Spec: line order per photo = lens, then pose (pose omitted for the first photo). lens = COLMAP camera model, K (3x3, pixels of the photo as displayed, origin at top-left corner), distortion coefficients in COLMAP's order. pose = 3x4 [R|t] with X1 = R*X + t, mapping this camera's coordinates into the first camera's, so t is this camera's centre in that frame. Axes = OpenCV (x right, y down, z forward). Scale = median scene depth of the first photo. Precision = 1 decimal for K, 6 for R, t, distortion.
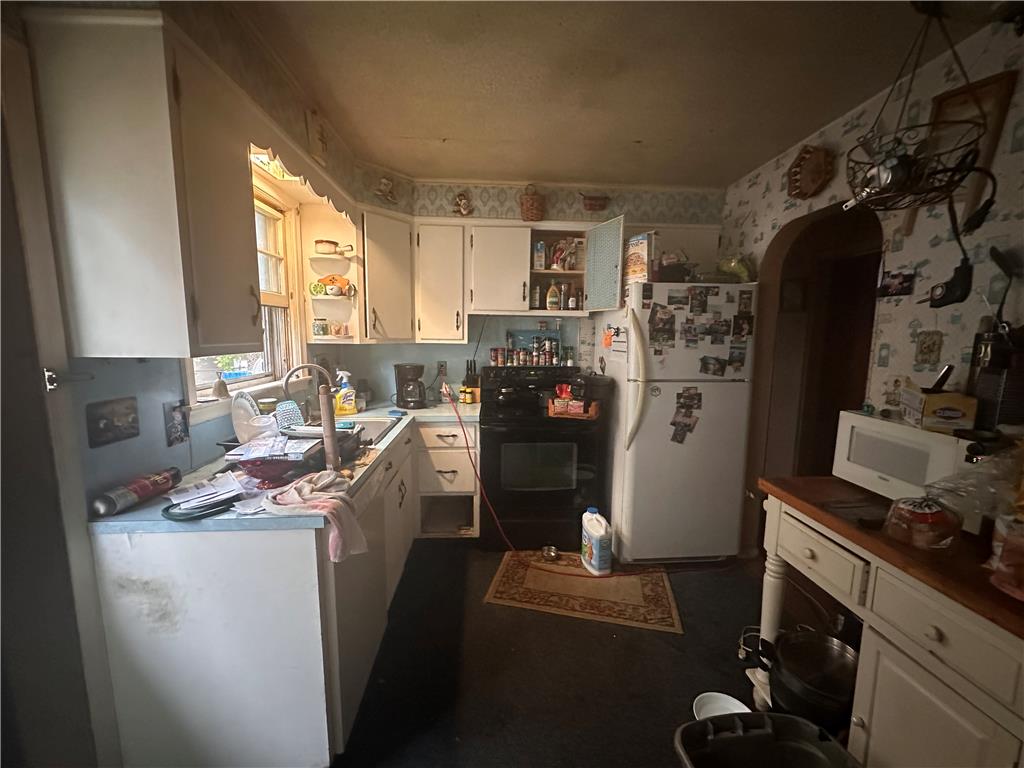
lens RADIAL K [[405.0, 0, 512.0], [0, 405.0, 384.0], [0, 0, 1]] dist [-0.008742, -0.000182]
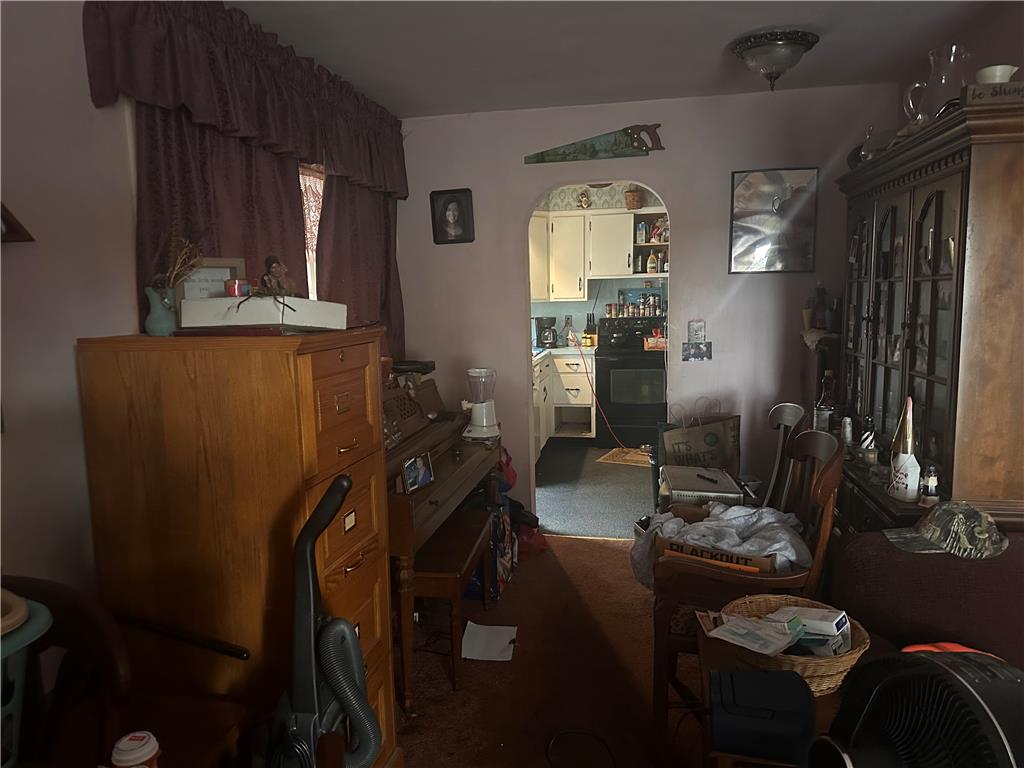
lens RADIAL K [[708.0, 0, 512.0], [0, 708.0, 384.0], [0, 0, 1]] dist [0.180569, -0.347307]
pose [[0.971214, -0.001145, -0.238205, 0.222645], [0.003551, 0.999947, 0.009672, 0.163199], [0.238181, -0.010239, 0.971167, -1.447505]]
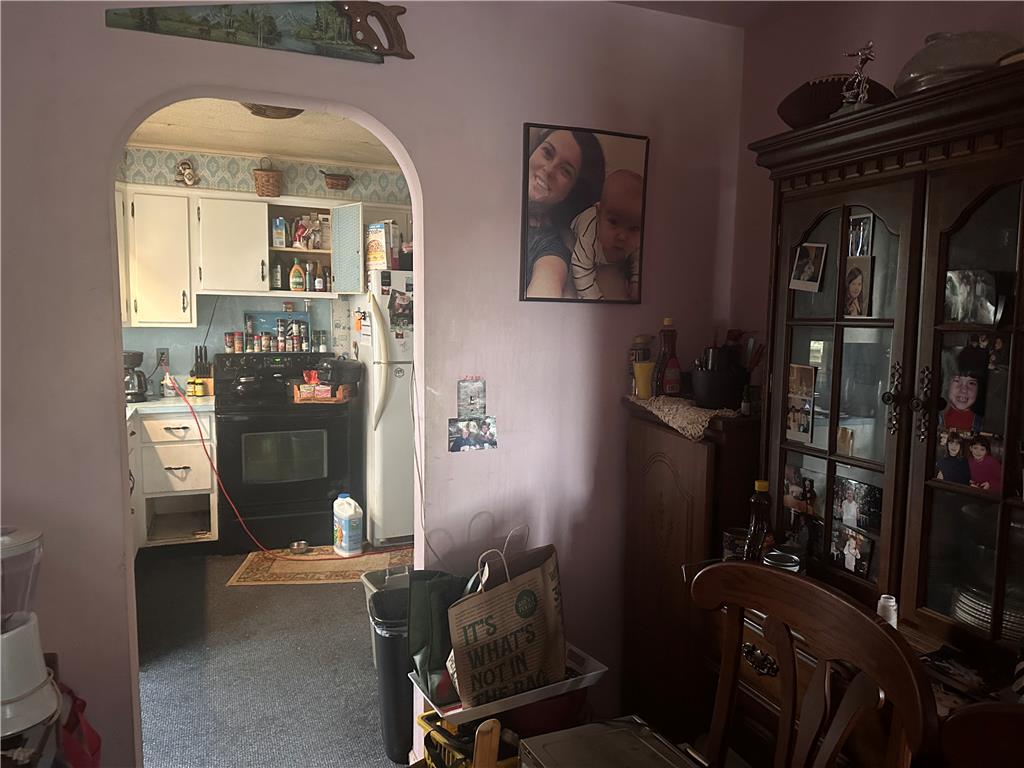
lens RADIAL K [[708.0, 0, 512.0], [0, 708.0, 384.0], [0, 0, 1]] dist [0.180569, -0.347307]
pose [[0.945144, -0.029630, 0.325308, 0.024208], [0.034965, 0.999333, -0.010565, 0.067719], [-0.324778, 0.021360, 0.945549, -0.745528]]
